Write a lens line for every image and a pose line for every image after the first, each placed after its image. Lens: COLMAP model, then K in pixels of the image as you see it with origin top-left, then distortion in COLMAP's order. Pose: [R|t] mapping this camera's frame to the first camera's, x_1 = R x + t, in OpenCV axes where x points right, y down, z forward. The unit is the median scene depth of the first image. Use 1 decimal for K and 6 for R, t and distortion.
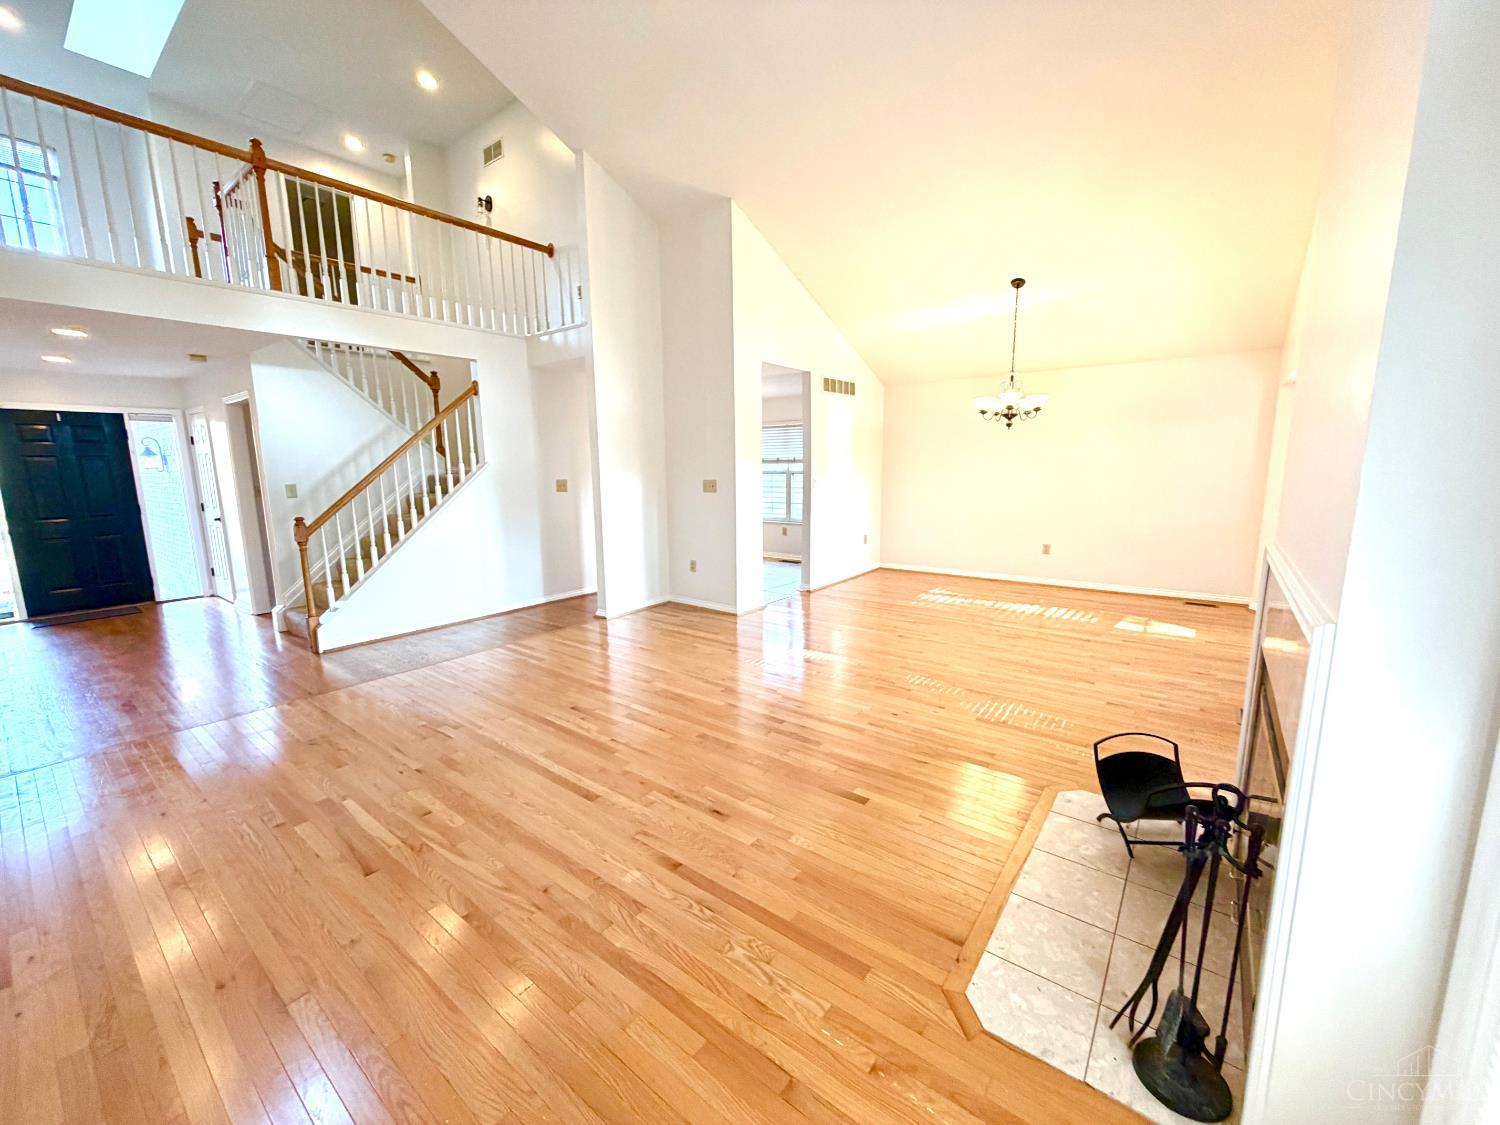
lens RADIAL K [[598.0, 0, 745.3], [0, 598.0, 562.6], [0, 0, 1]] dist [0.000569, 0.000285]
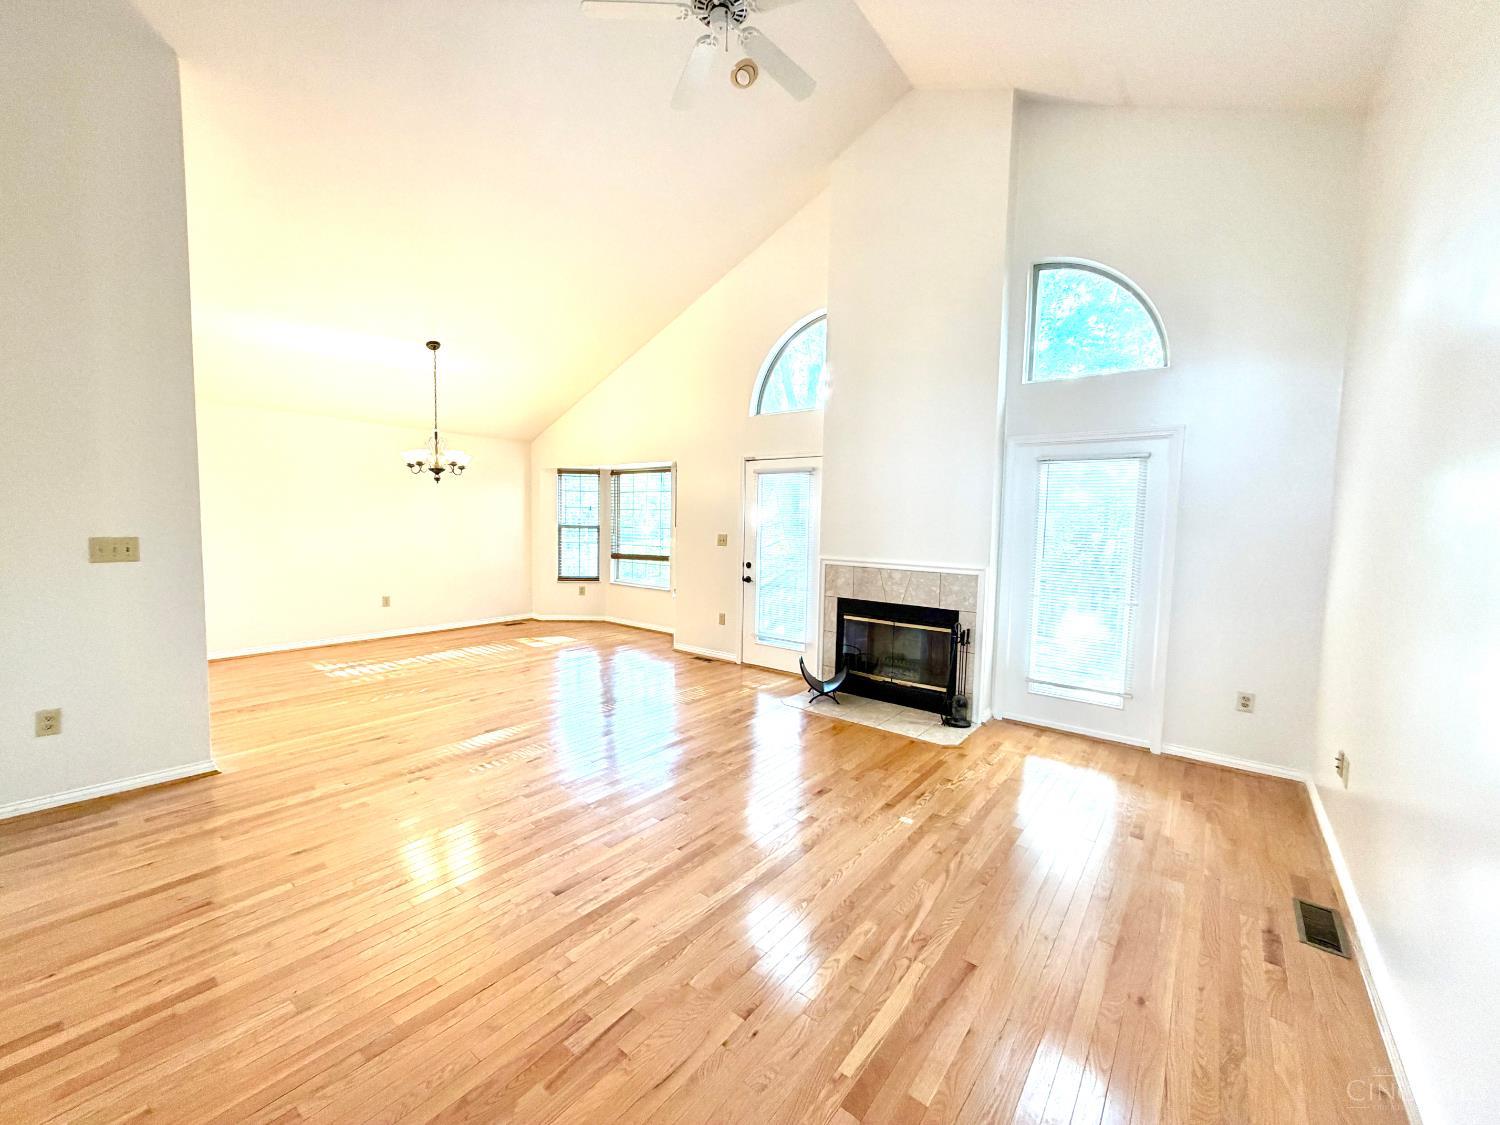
lens RADIAL K [[598.0, 0, 745.1], [0, 598.0, 561.4], [0, 0, 1]] dist [0.000569, 0.000285]
pose [[0.012594, -0.058515, 0.998207, -1.006753], [0.141361, 0.988364, 0.056155, -0.127266], [-0.989878, 0.140401, 0.020719, 0.825421]]
